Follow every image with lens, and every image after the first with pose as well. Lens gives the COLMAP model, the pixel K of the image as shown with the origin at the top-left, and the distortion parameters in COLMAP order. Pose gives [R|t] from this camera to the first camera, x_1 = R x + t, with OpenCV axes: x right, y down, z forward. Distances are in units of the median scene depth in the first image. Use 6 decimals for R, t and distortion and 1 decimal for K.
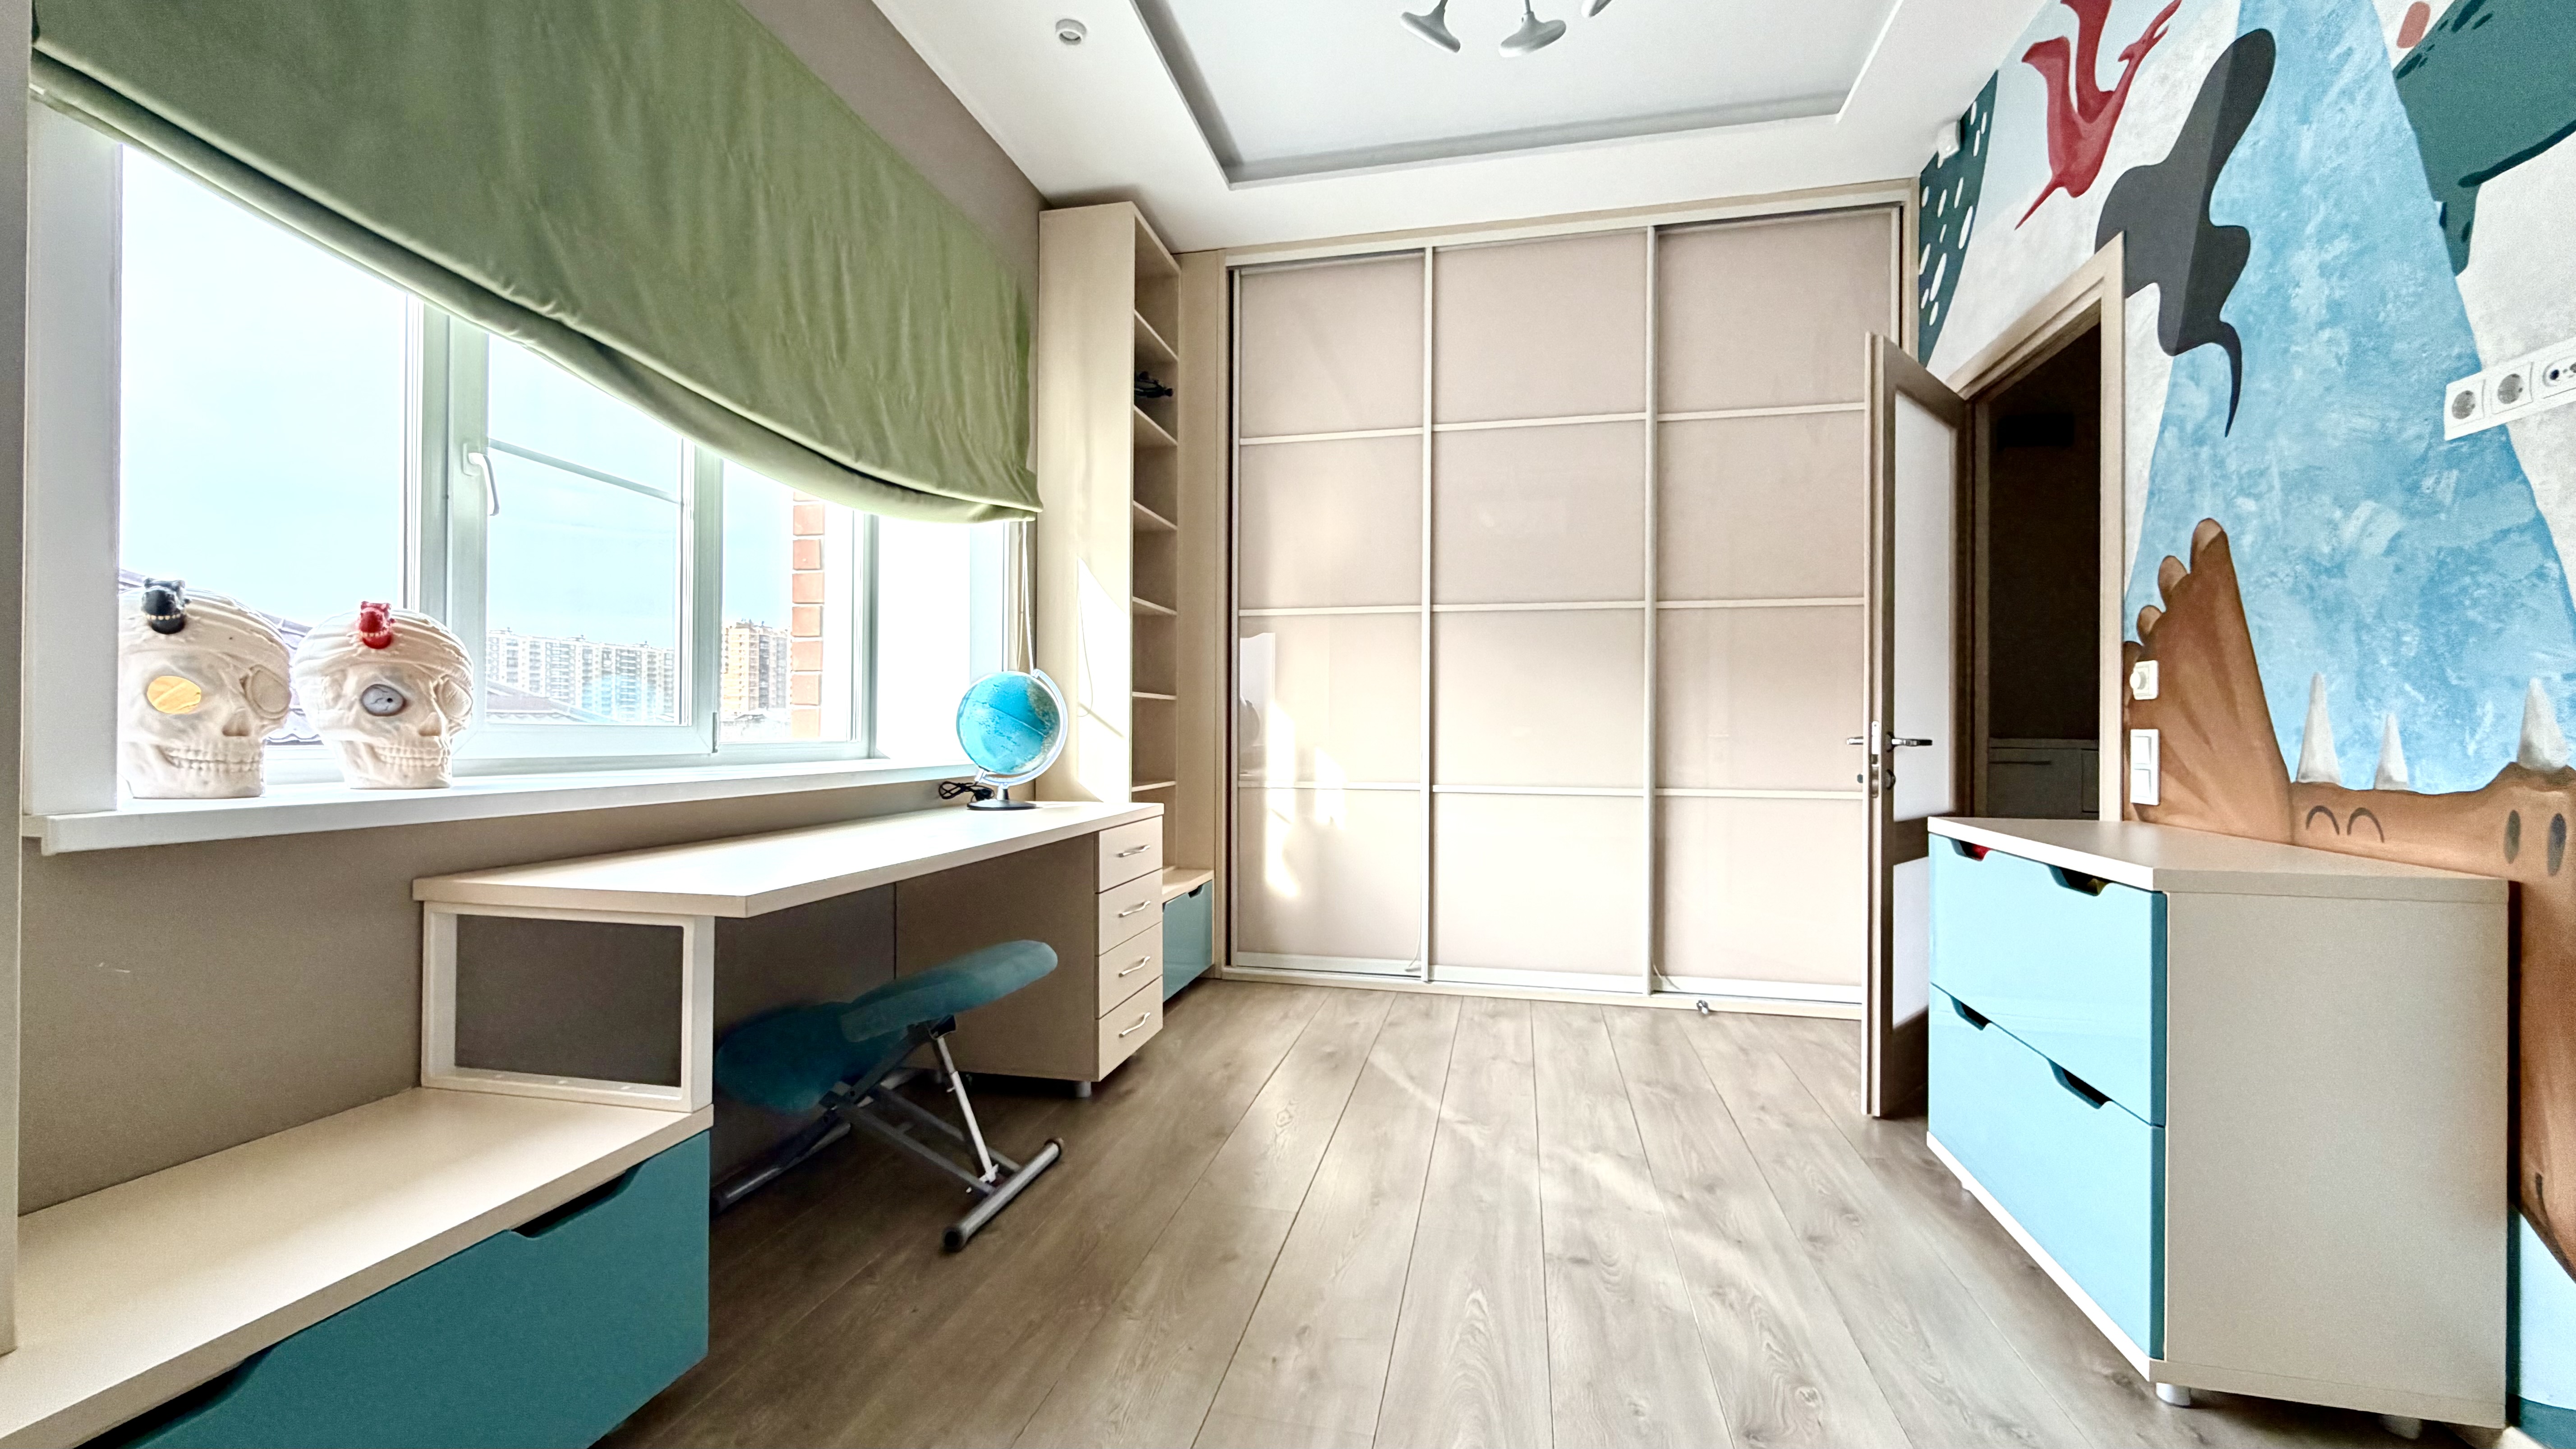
lens RADIAL K [[1029.0, 0, 1288.0], [0, 1029.0, 724.5], [0, 0, 1]] dist [-0.001384, -0.000041]
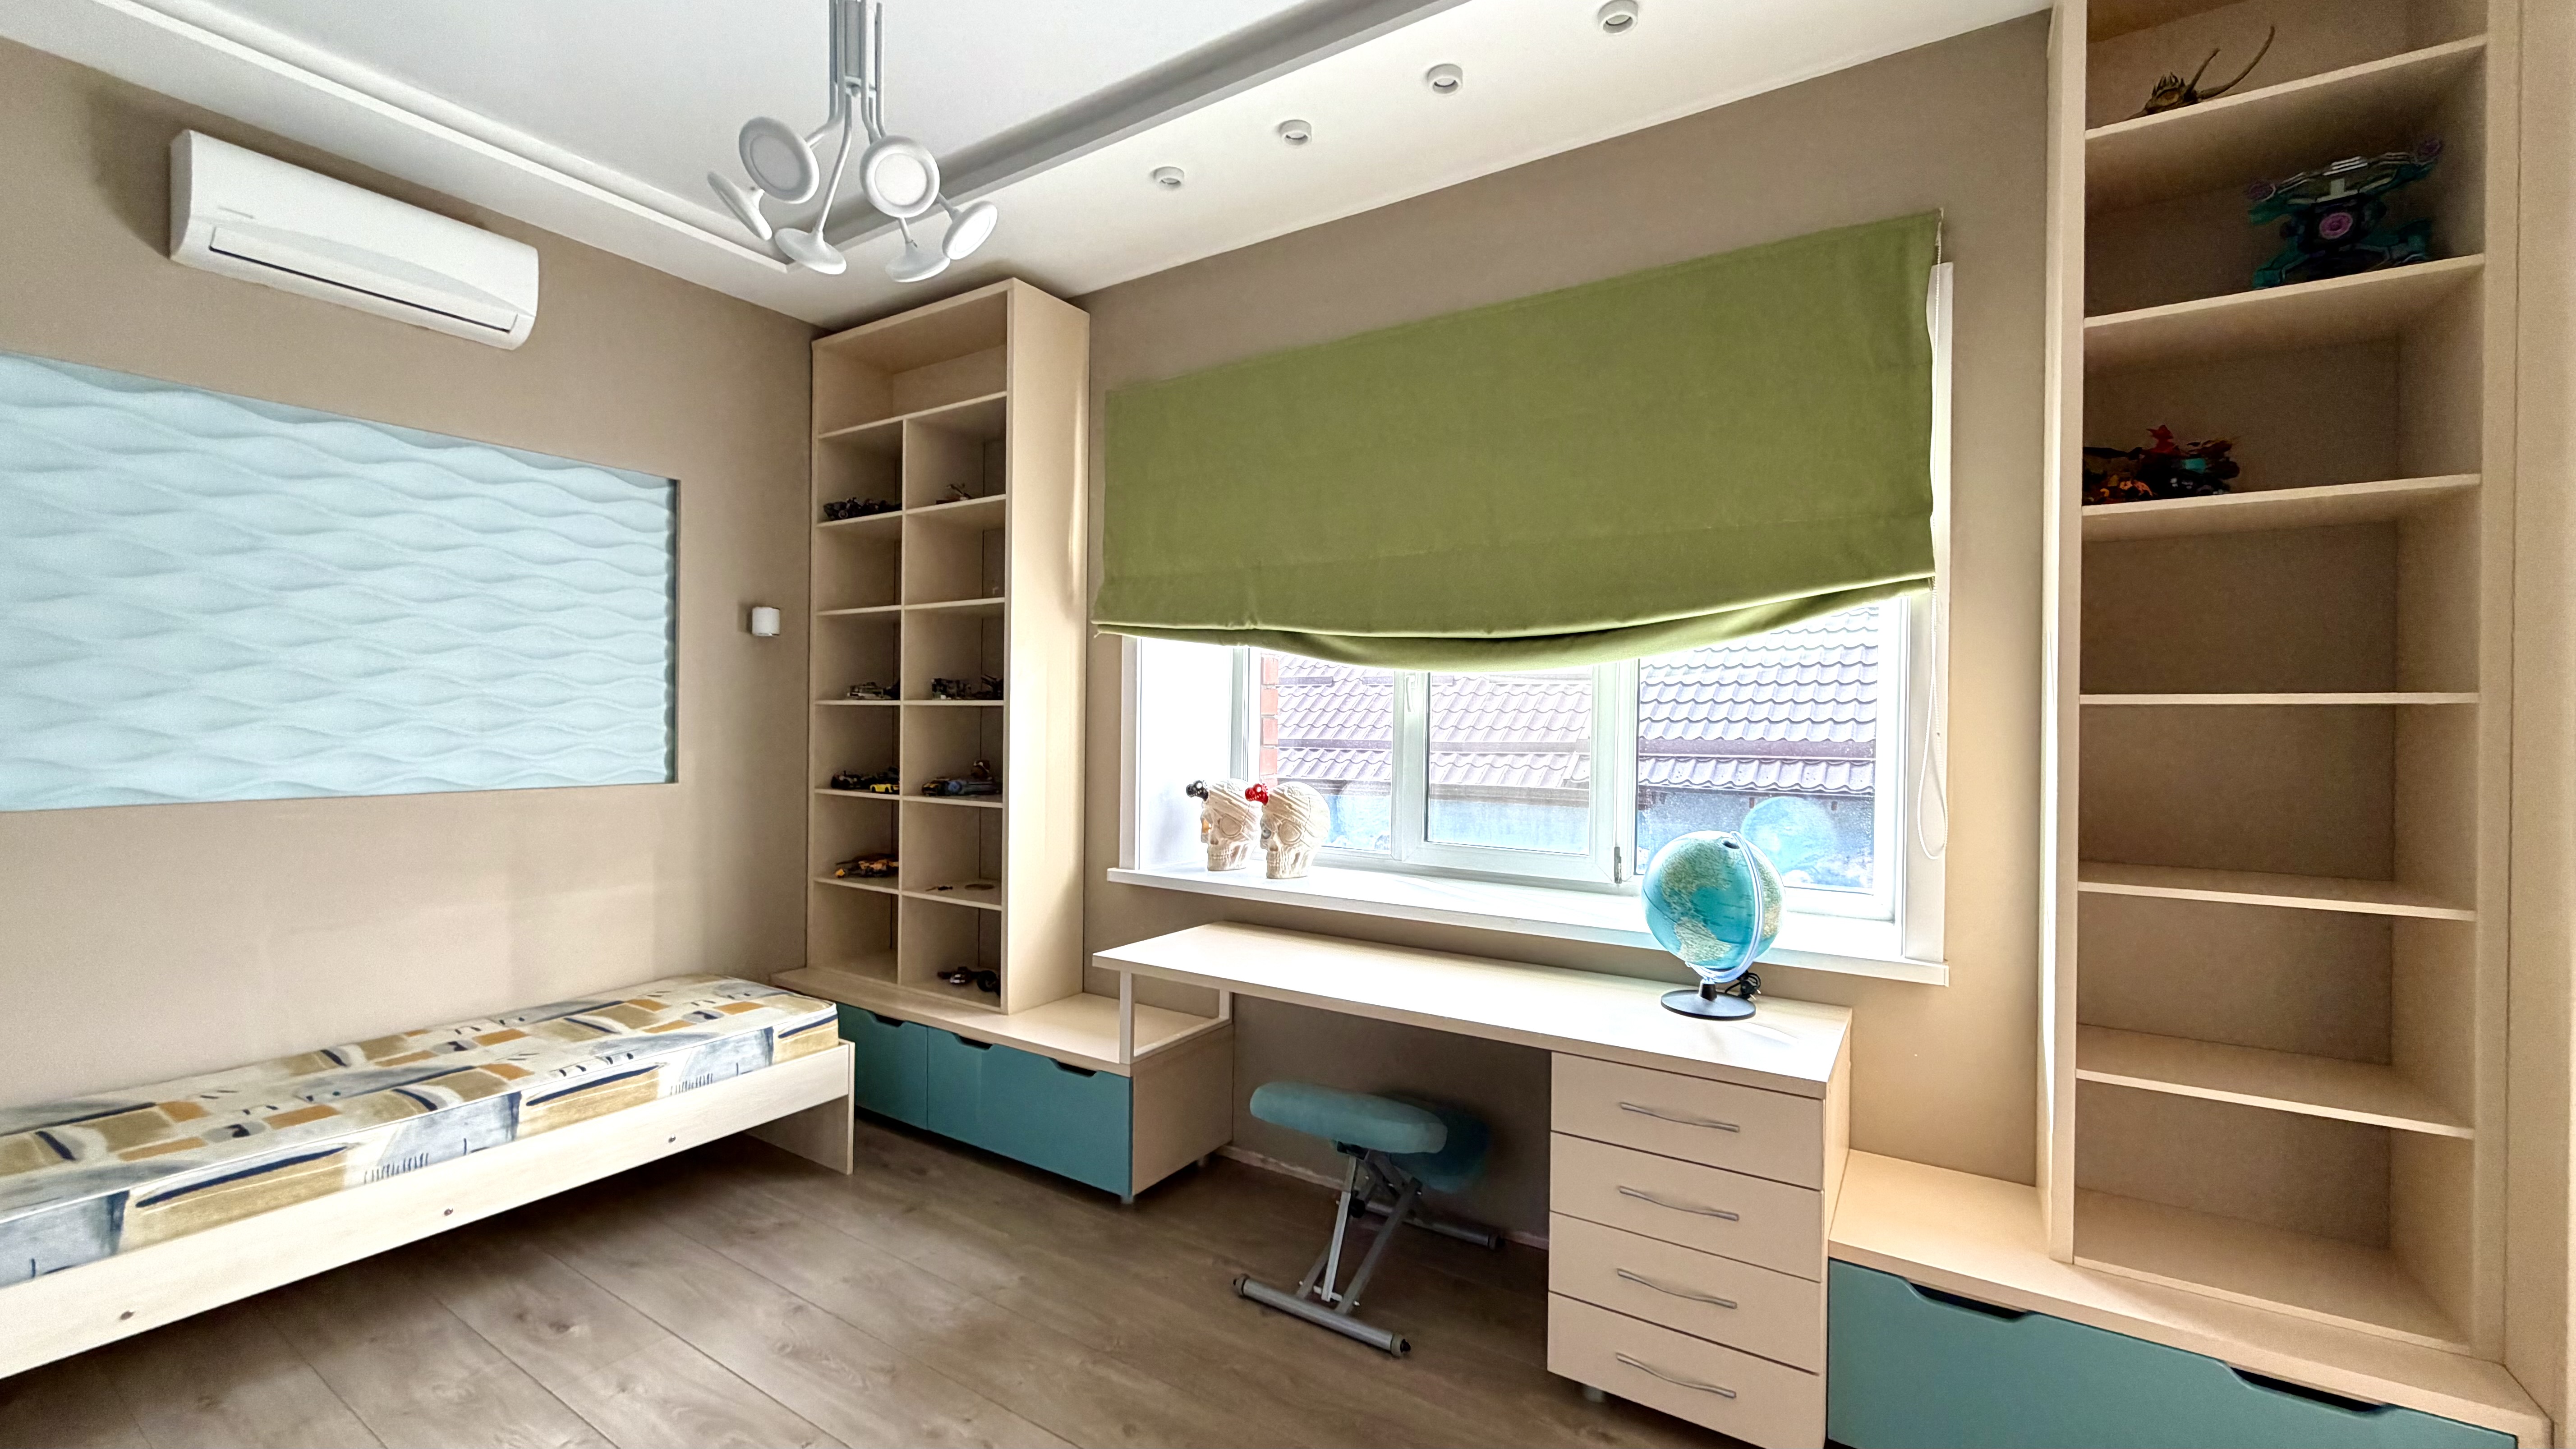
lens RADIAL K [[1027.5, 0, 1280.3], [0, 1027.5, 724.7], [0, 0, 1]] dist [-0.001063, 0.000307]
pose [[-0.350659, -0.006052, -0.936484, 0.920184], [-0.004885, 0.999977, -0.004633, -0.205092], [0.936490, 0.002950, -0.350681, 1.592535]]
